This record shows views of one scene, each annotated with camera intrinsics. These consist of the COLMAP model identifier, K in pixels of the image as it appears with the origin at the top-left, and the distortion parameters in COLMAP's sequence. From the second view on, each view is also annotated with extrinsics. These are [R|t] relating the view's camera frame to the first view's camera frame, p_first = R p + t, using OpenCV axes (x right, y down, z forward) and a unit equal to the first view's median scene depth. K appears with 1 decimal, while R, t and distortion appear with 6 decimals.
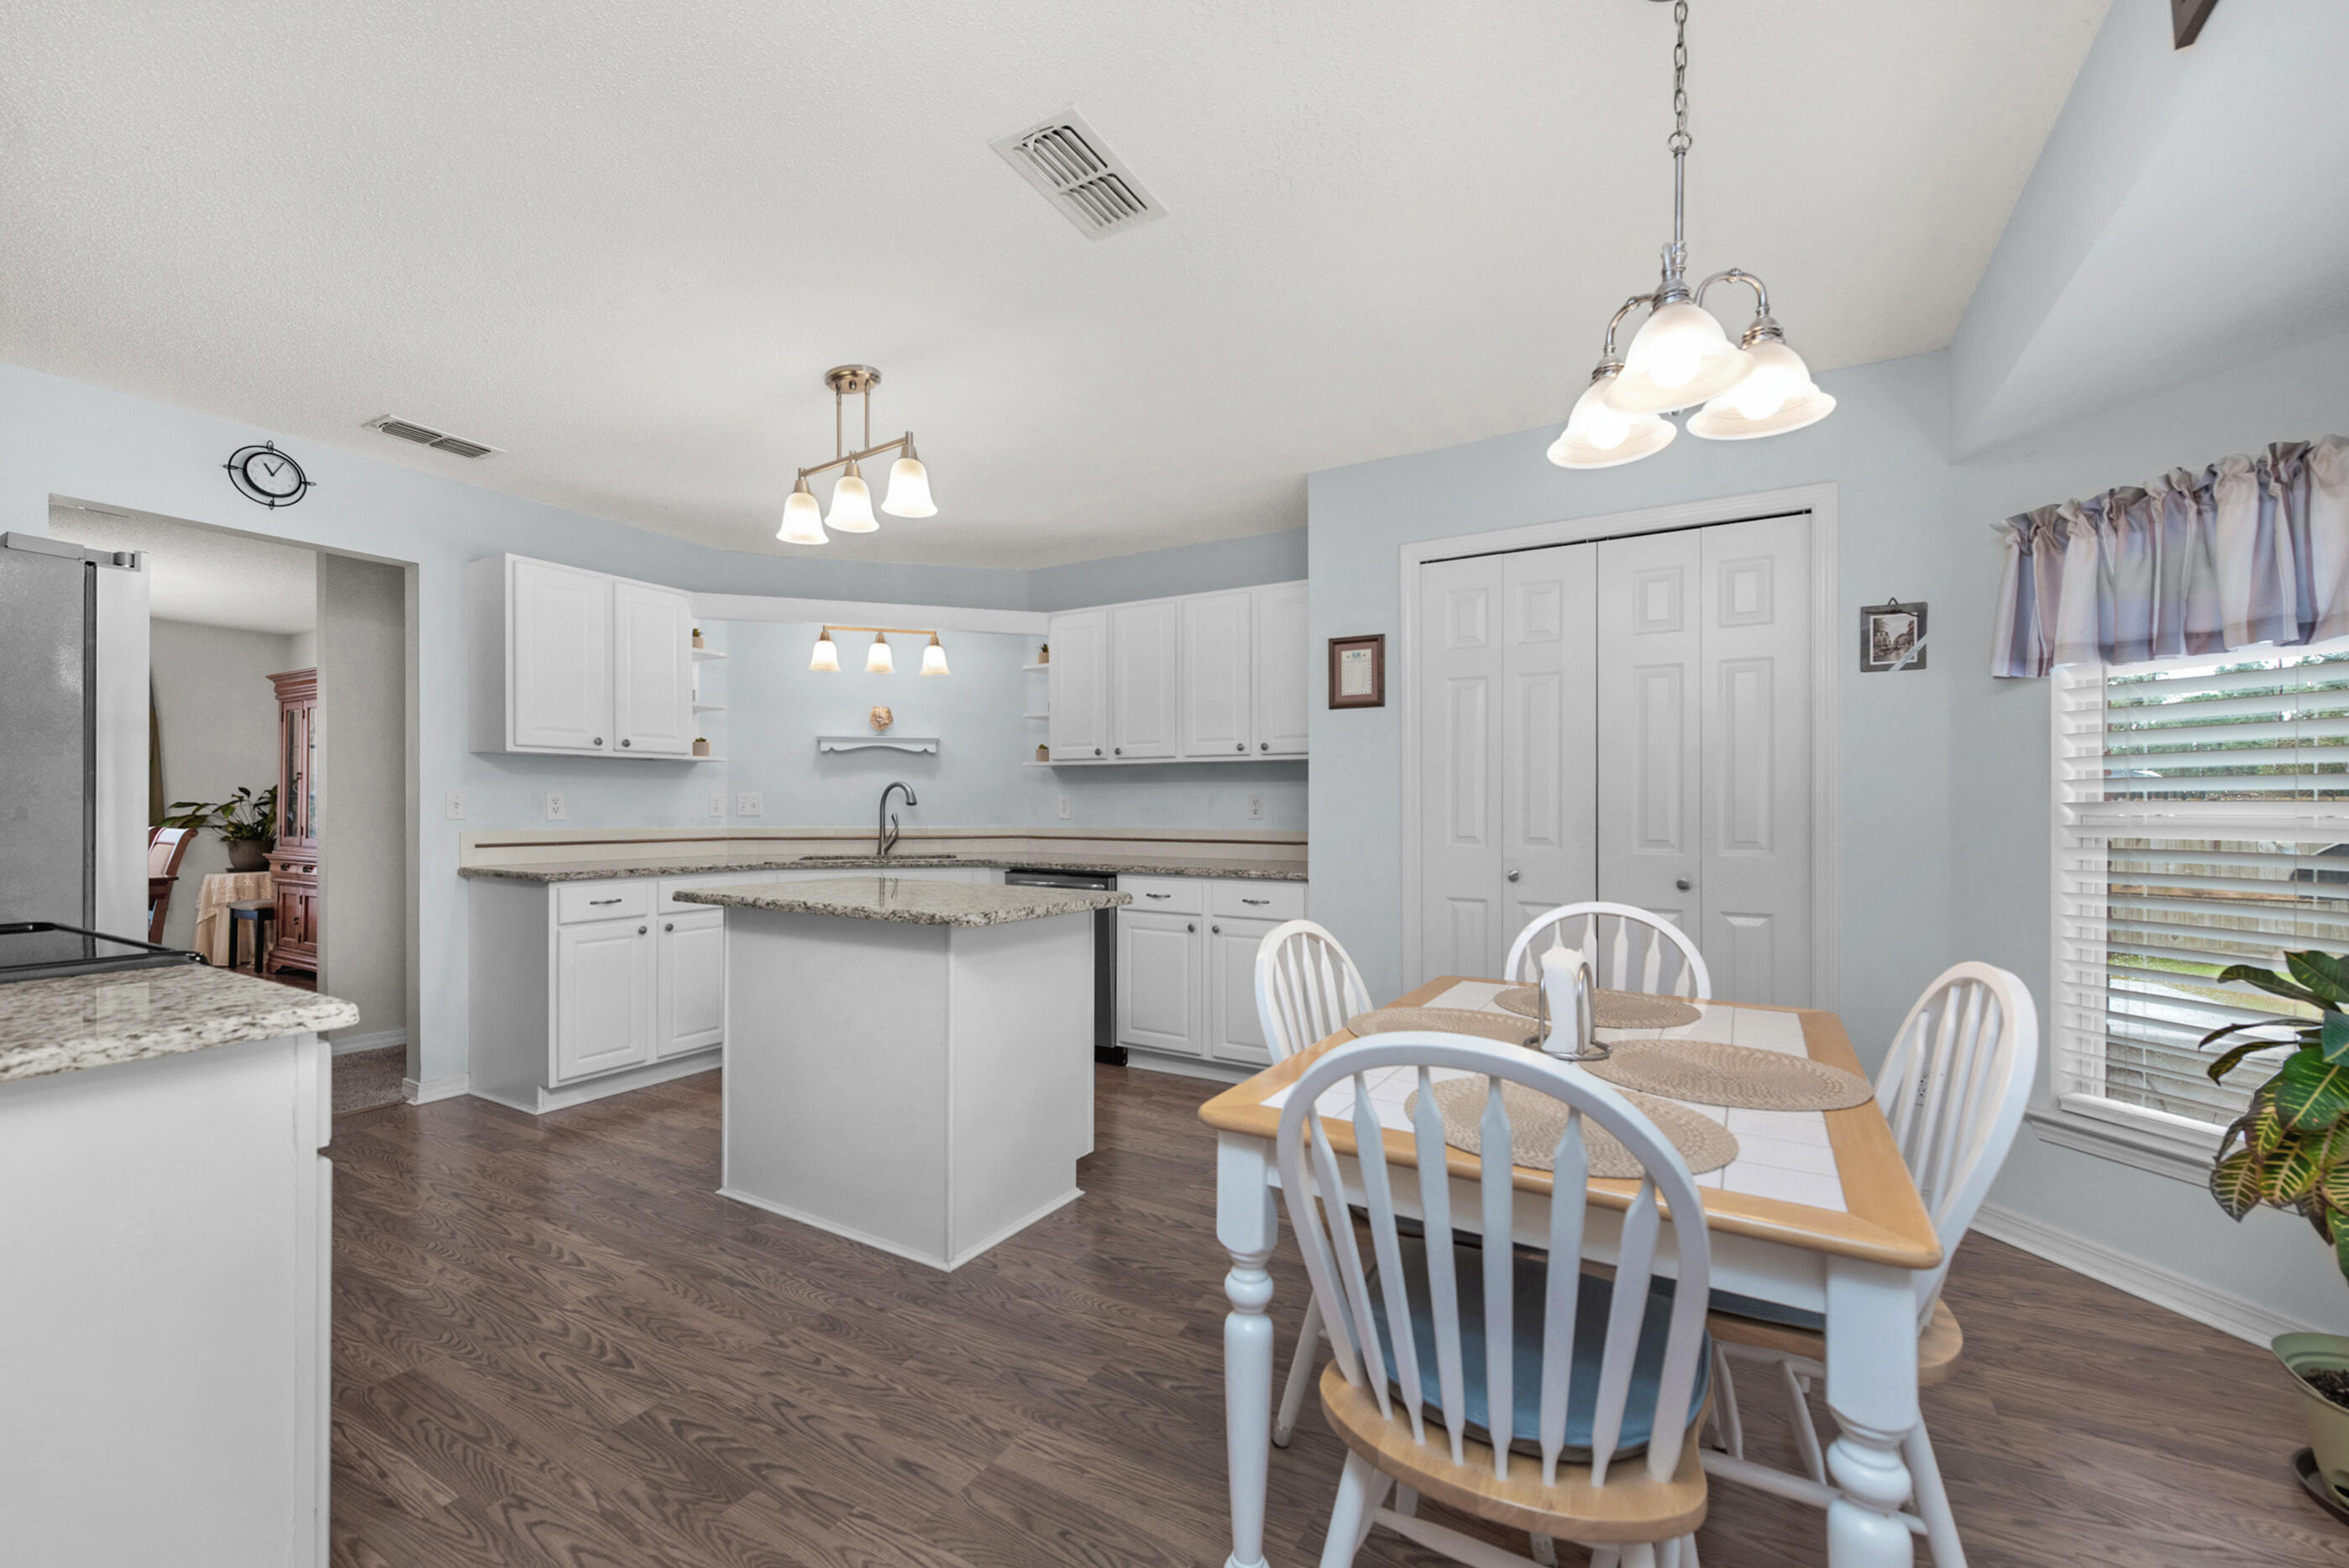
lens RADIAL K [[952.3, 0, 1169.0], [0, 952.3, 822.0], [0, 0, 1]] dist [0.000757, -0.000322]
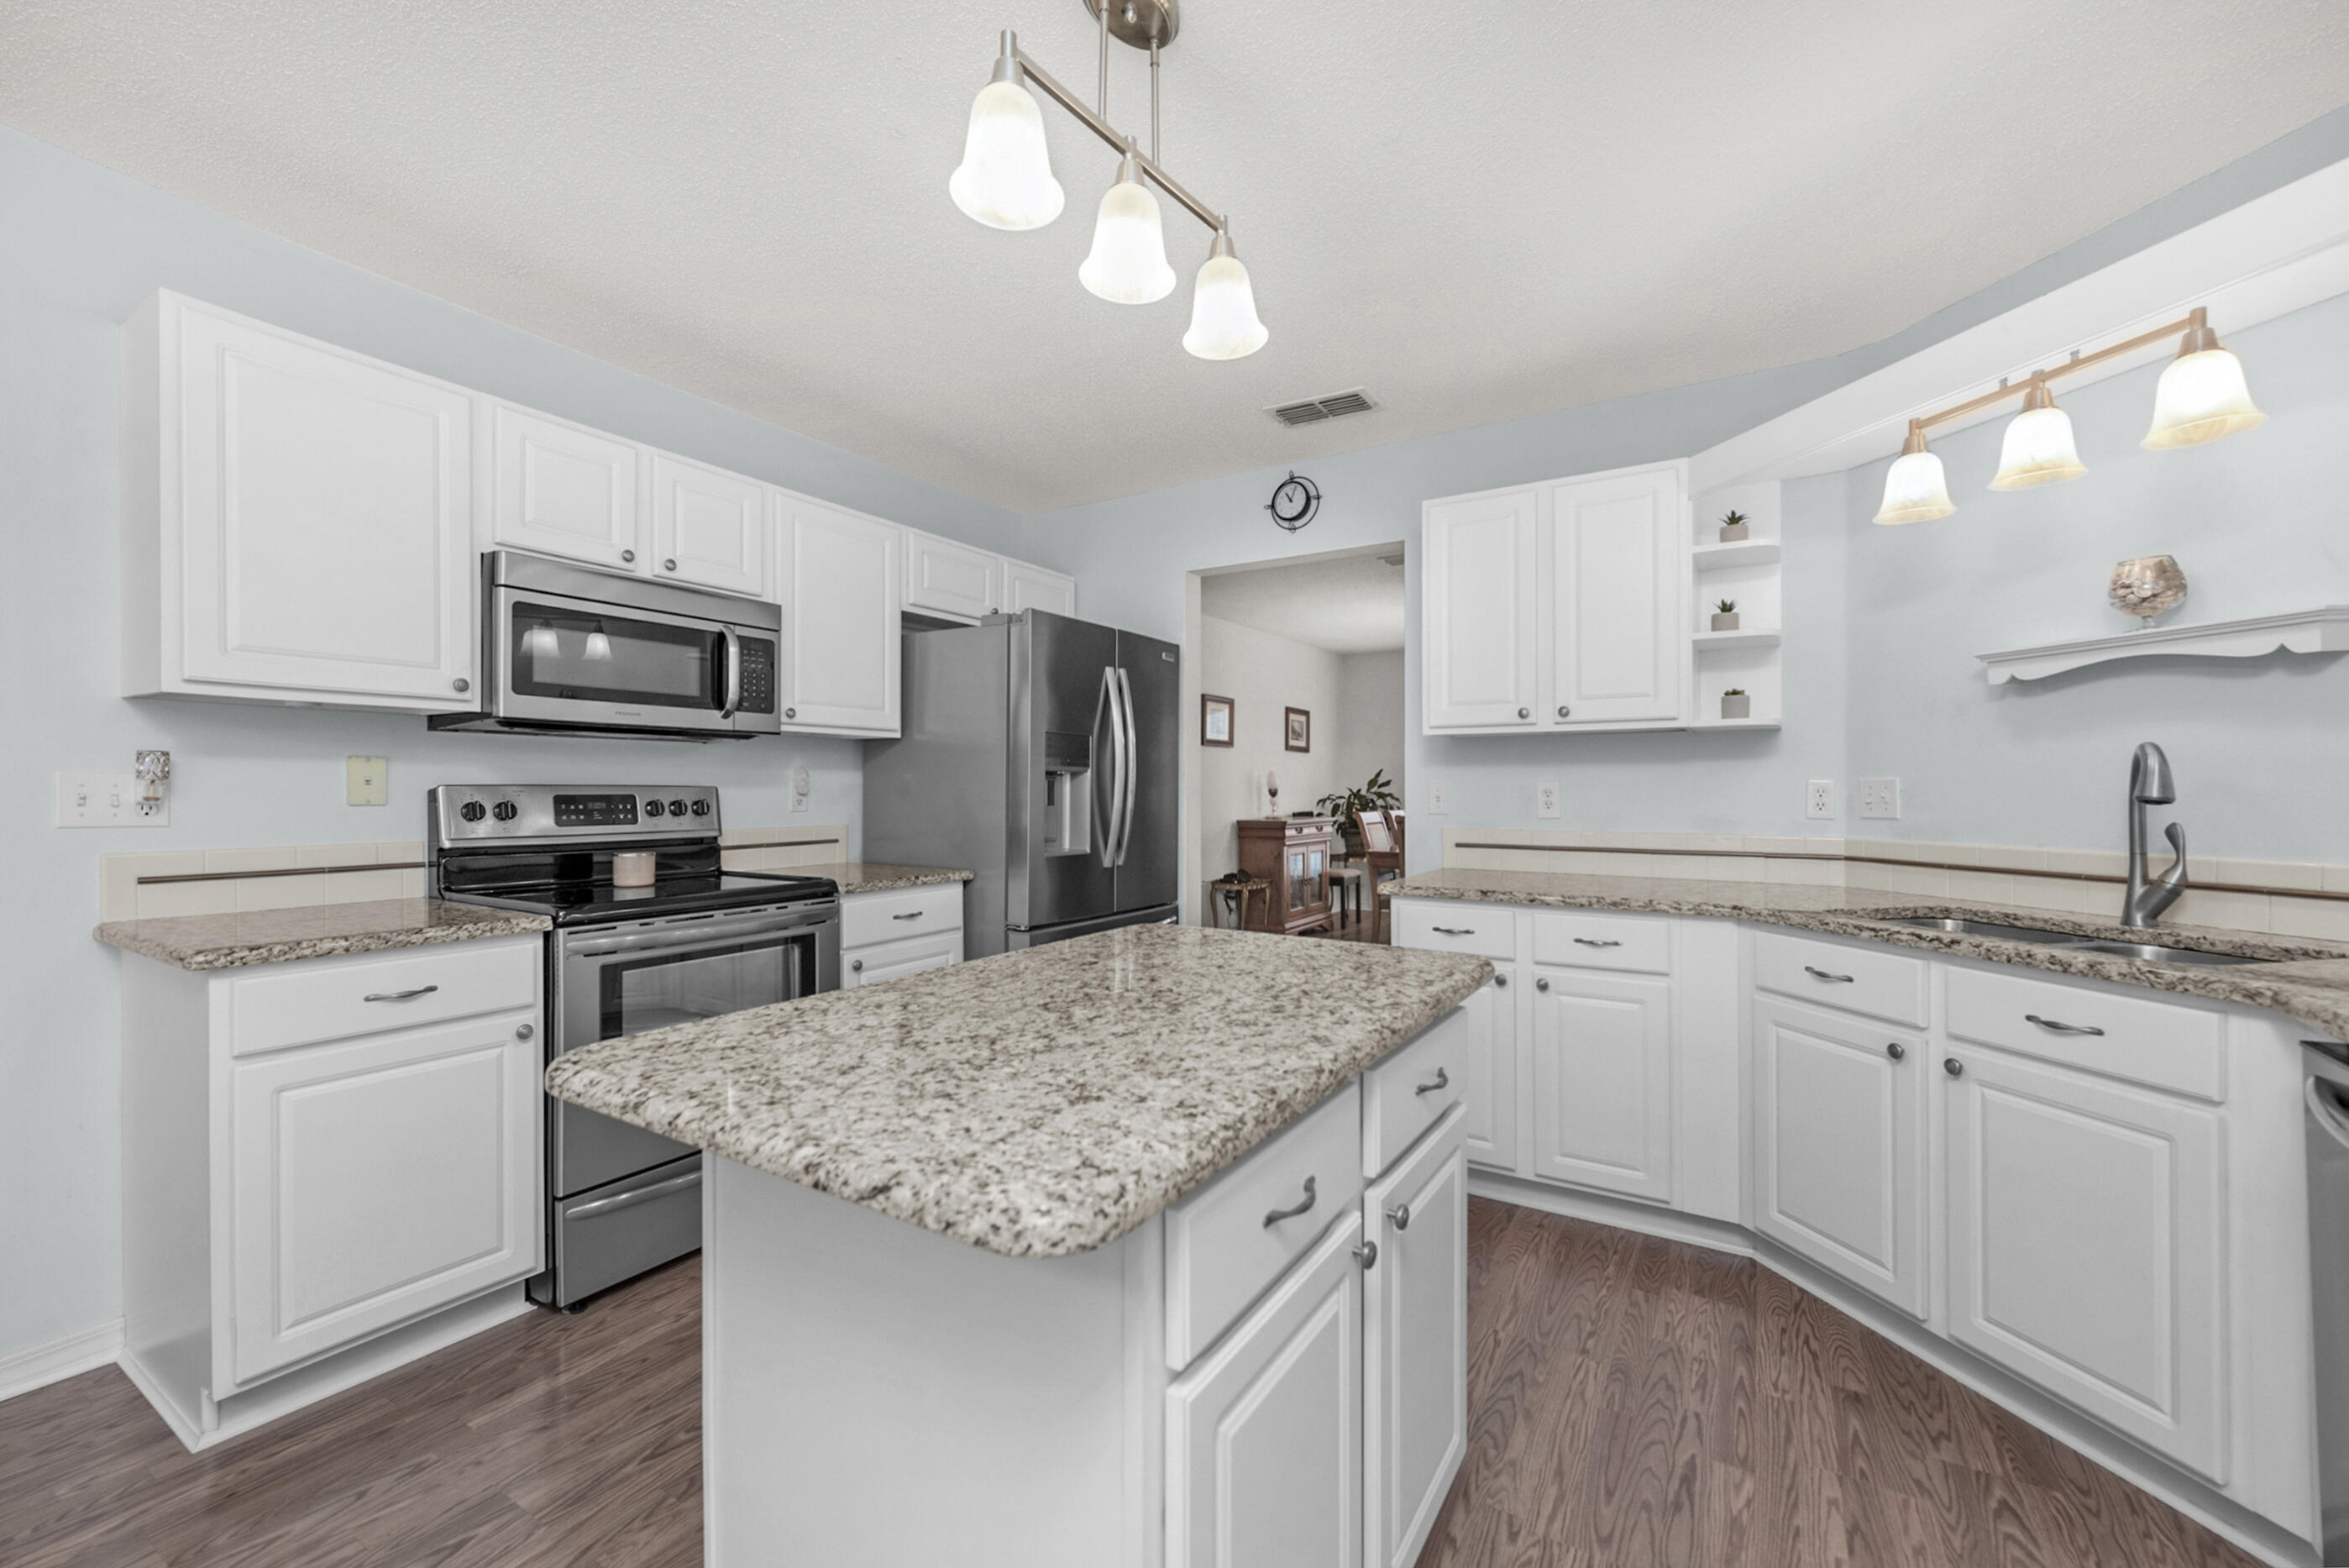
lens RADIAL K [[946.4, 0, 1181.1], [0, 946.4, 781.5], [0, 0, 1]] dist [0.003353, -0.000367]
pose [[-0.020576, -0.009237, -0.999746, 0.132896], [-0.014674, 0.999852, -0.008936, -0.020274], [0.999681, 0.014486, -0.020708, 0.730684]]
